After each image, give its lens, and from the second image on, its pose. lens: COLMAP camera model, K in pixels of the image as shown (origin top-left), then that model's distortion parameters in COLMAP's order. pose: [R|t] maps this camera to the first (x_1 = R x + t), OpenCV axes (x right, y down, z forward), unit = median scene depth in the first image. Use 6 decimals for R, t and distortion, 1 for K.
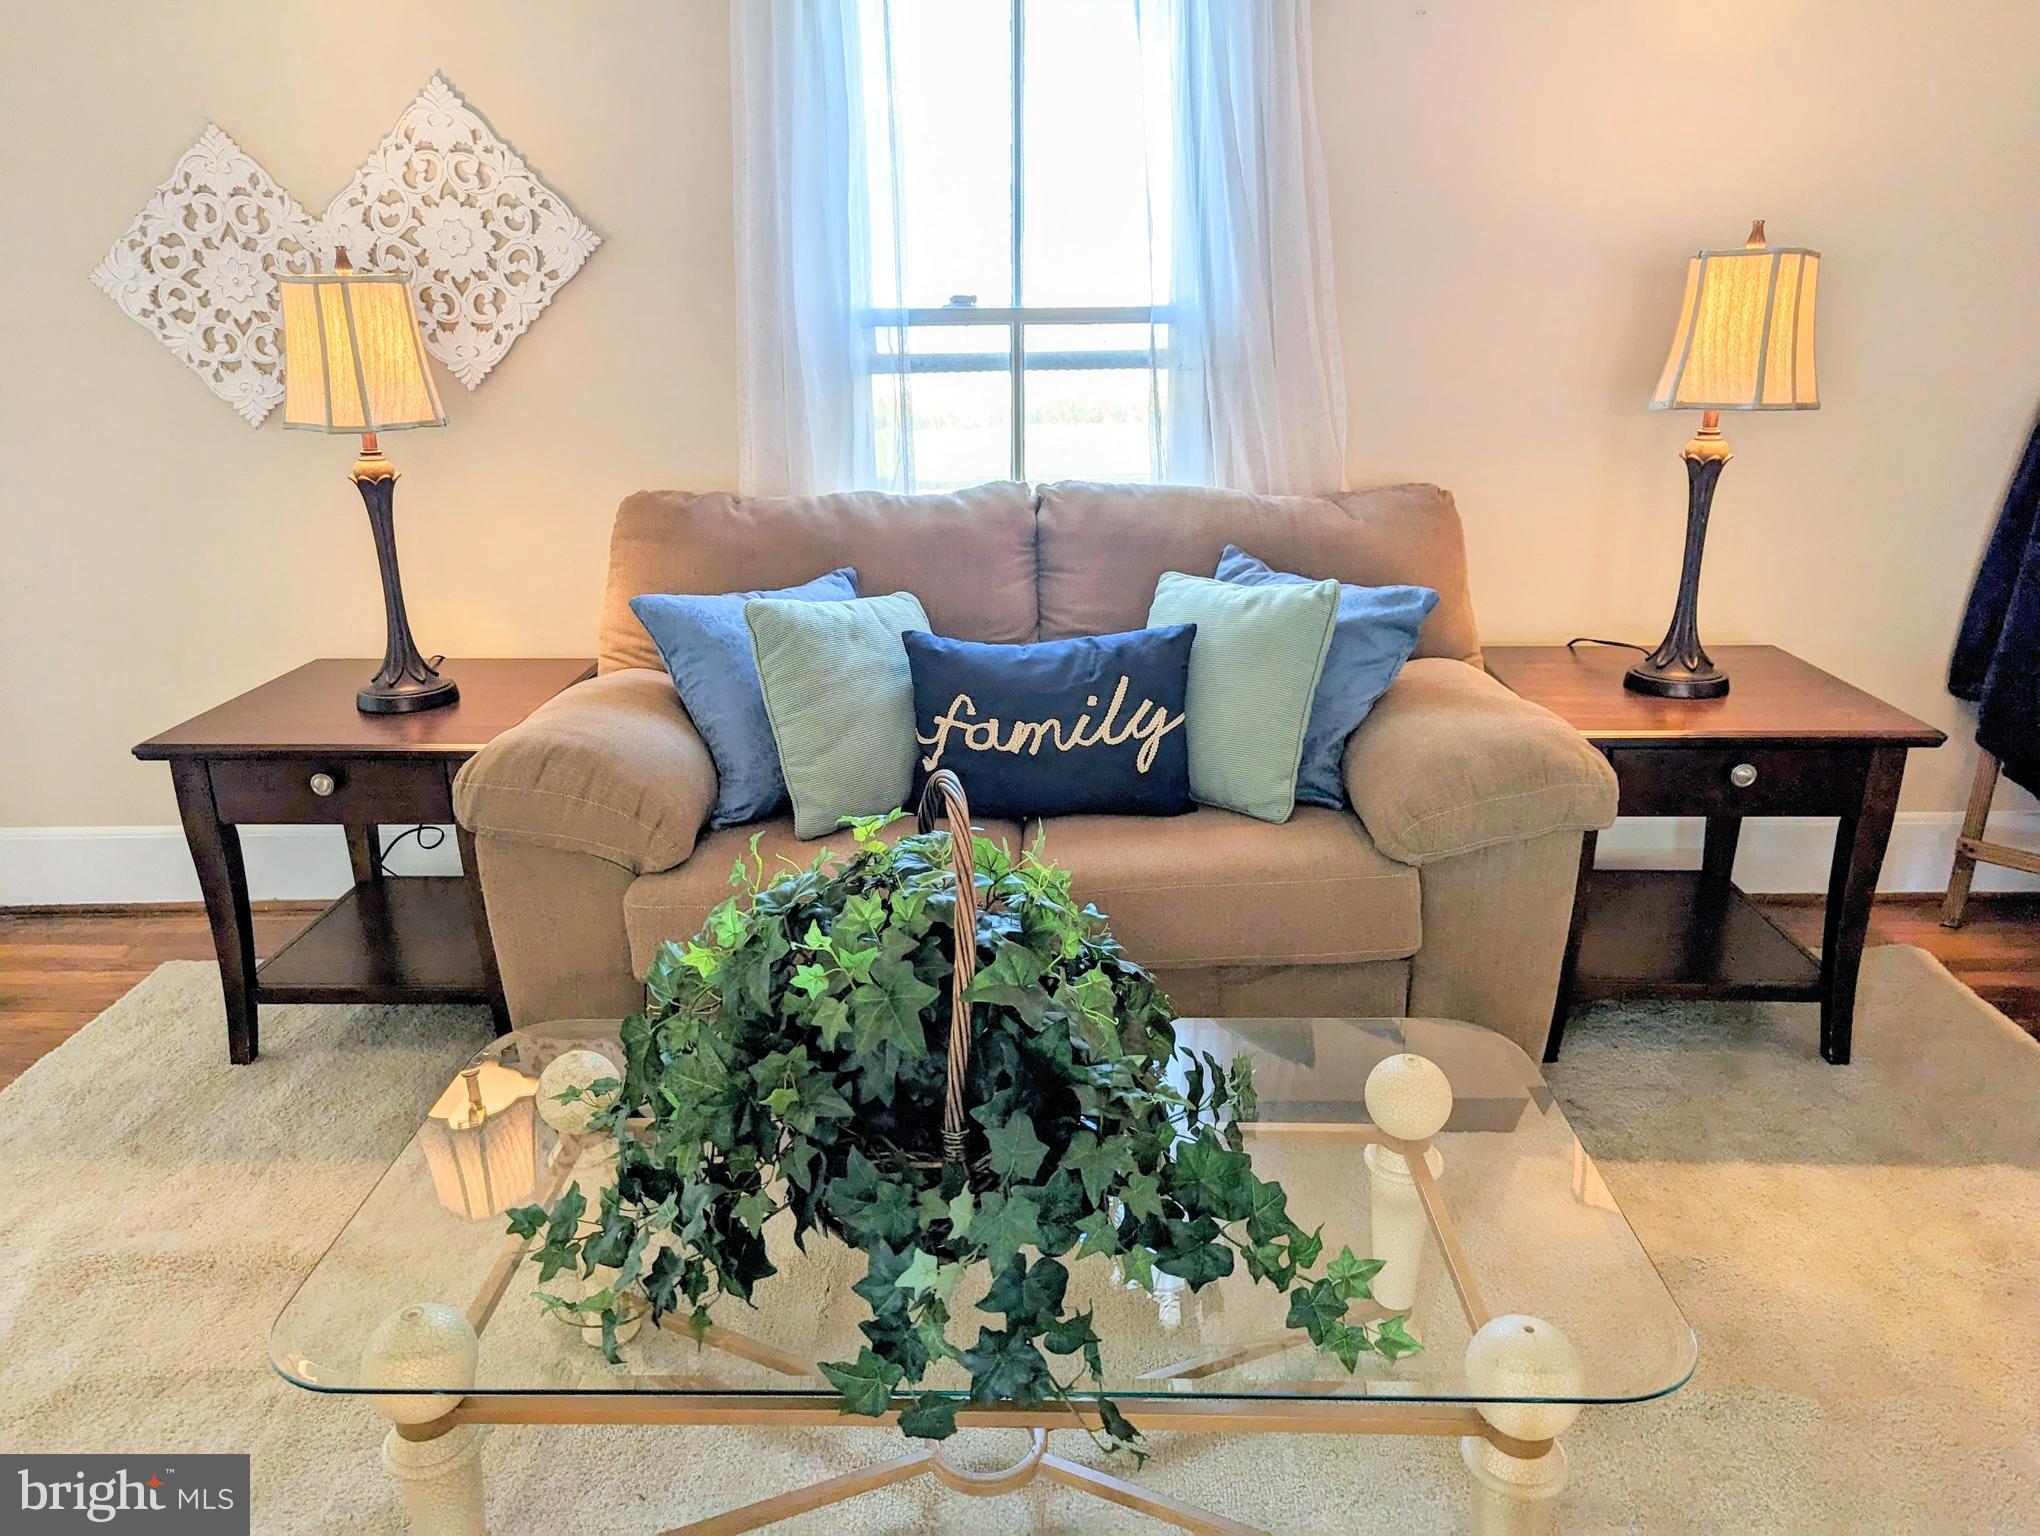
lens RADIAL K [[1440.2, 0, 1012.6], [0, 1440.2, 768.3], [0, 0, 1]] dist [0.042362, -0.021505]
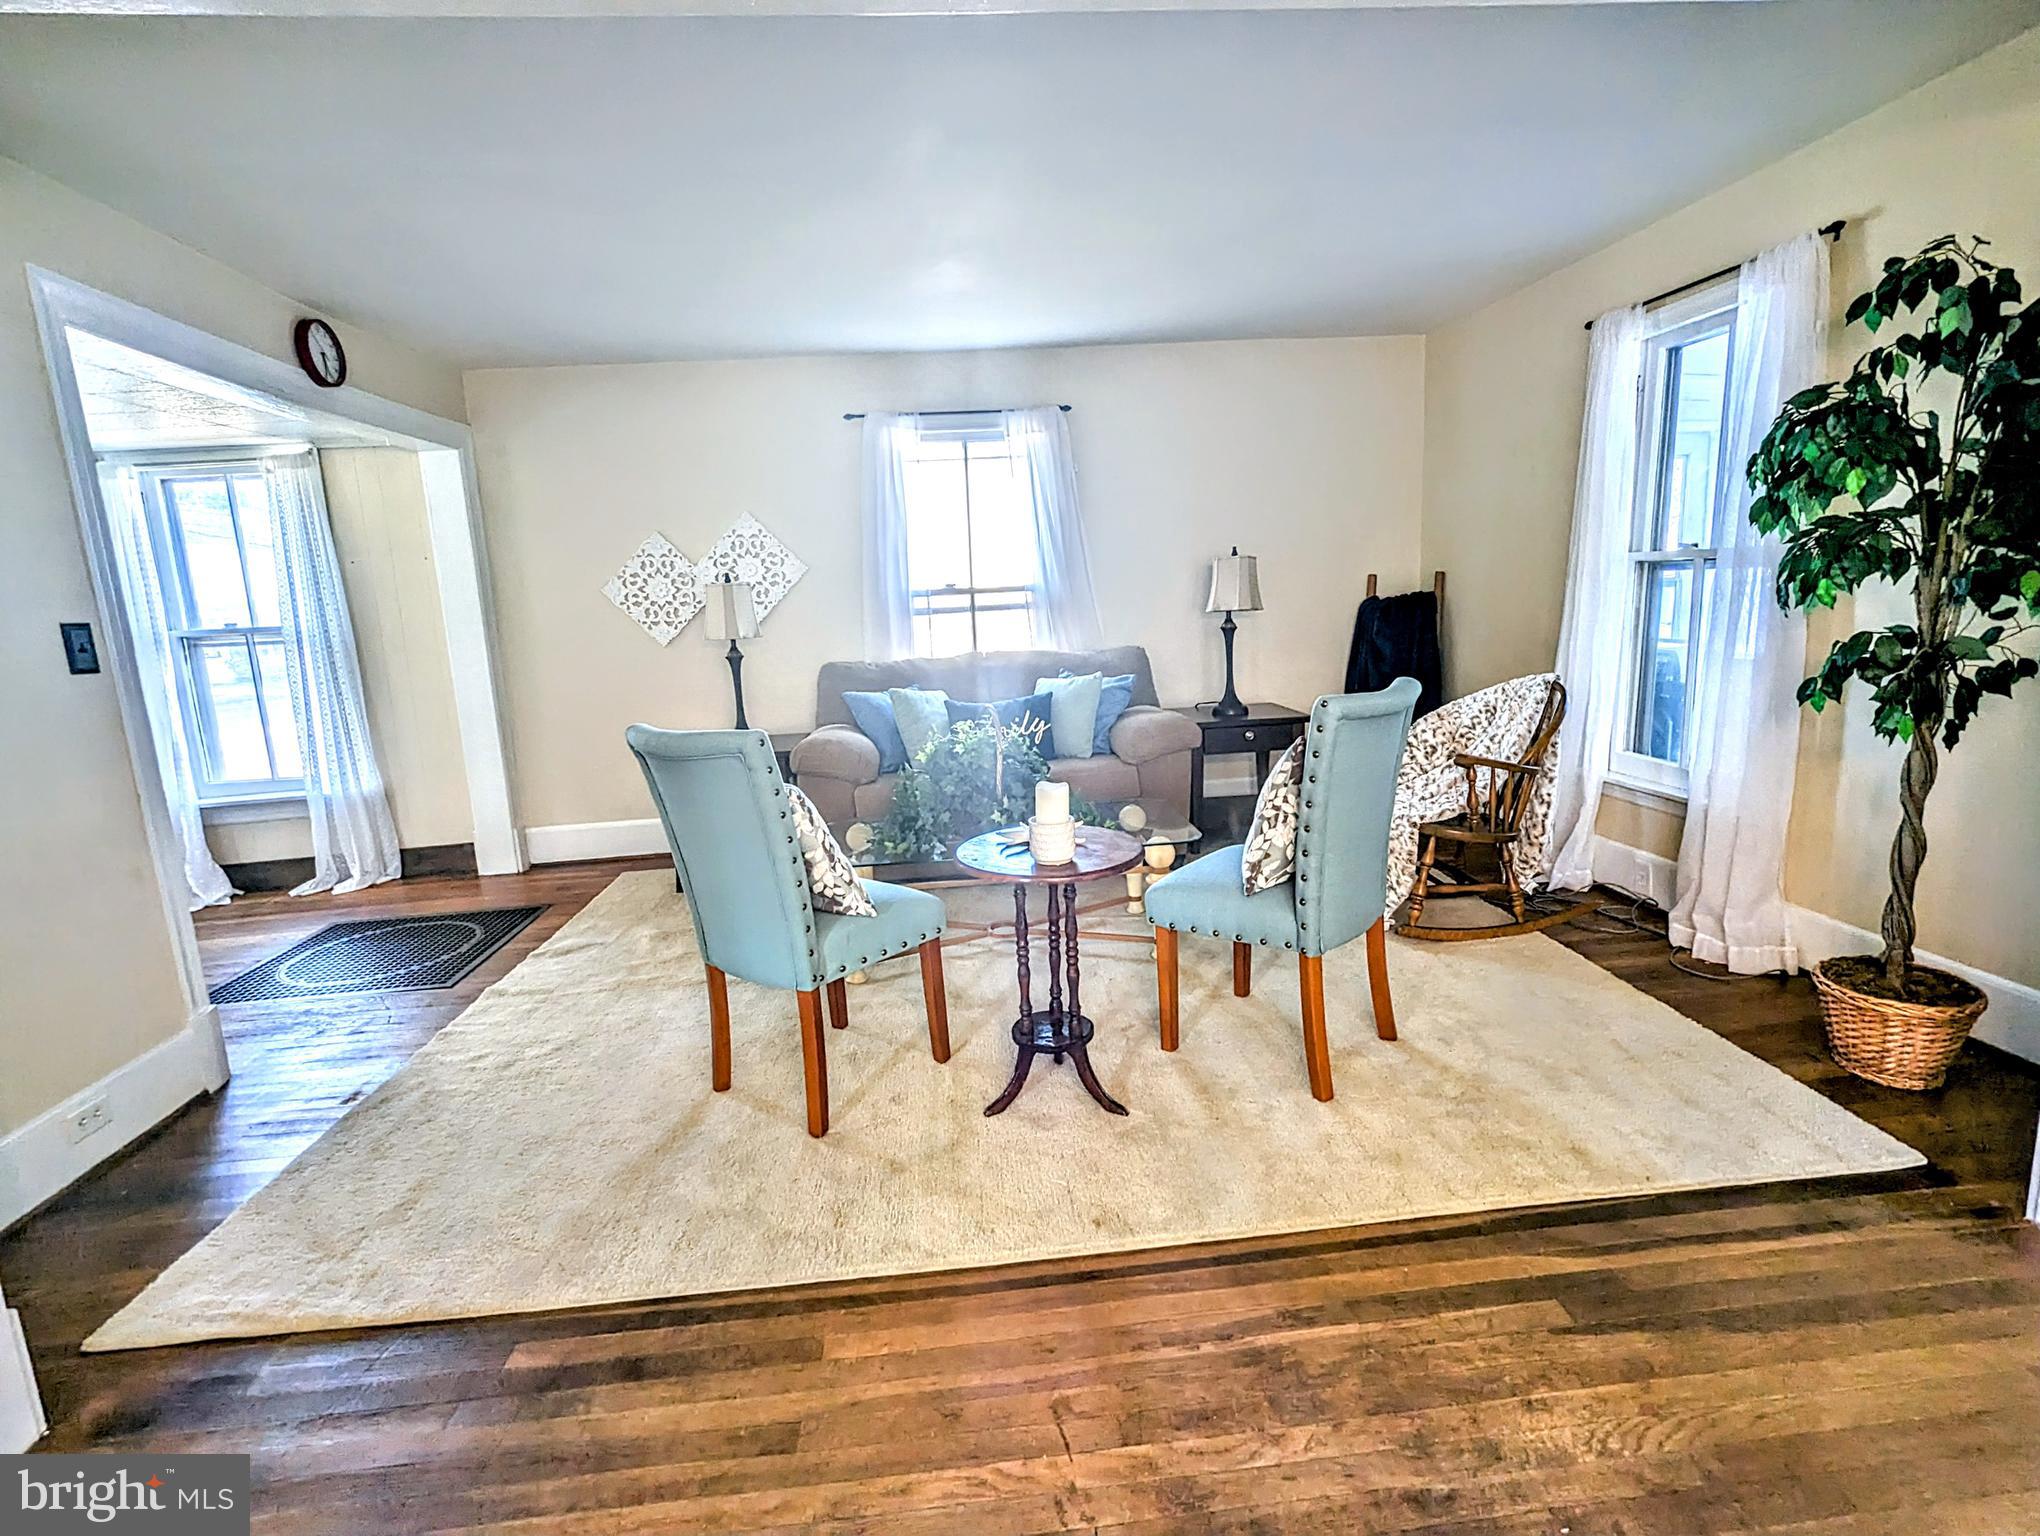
lens RADIAL K [[958.4, 0, 1023.9], [0, 958.4, 768.1], [0, 0, 1]] dist [-0.003544, -0.000055]
pose [[0.993246, -0.053780, 0.102813, -0.100343], [0.068091, 0.987638, -0.141189, 0.244472], [-0.093949, 0.147236, 0.984629, -0.635043]]
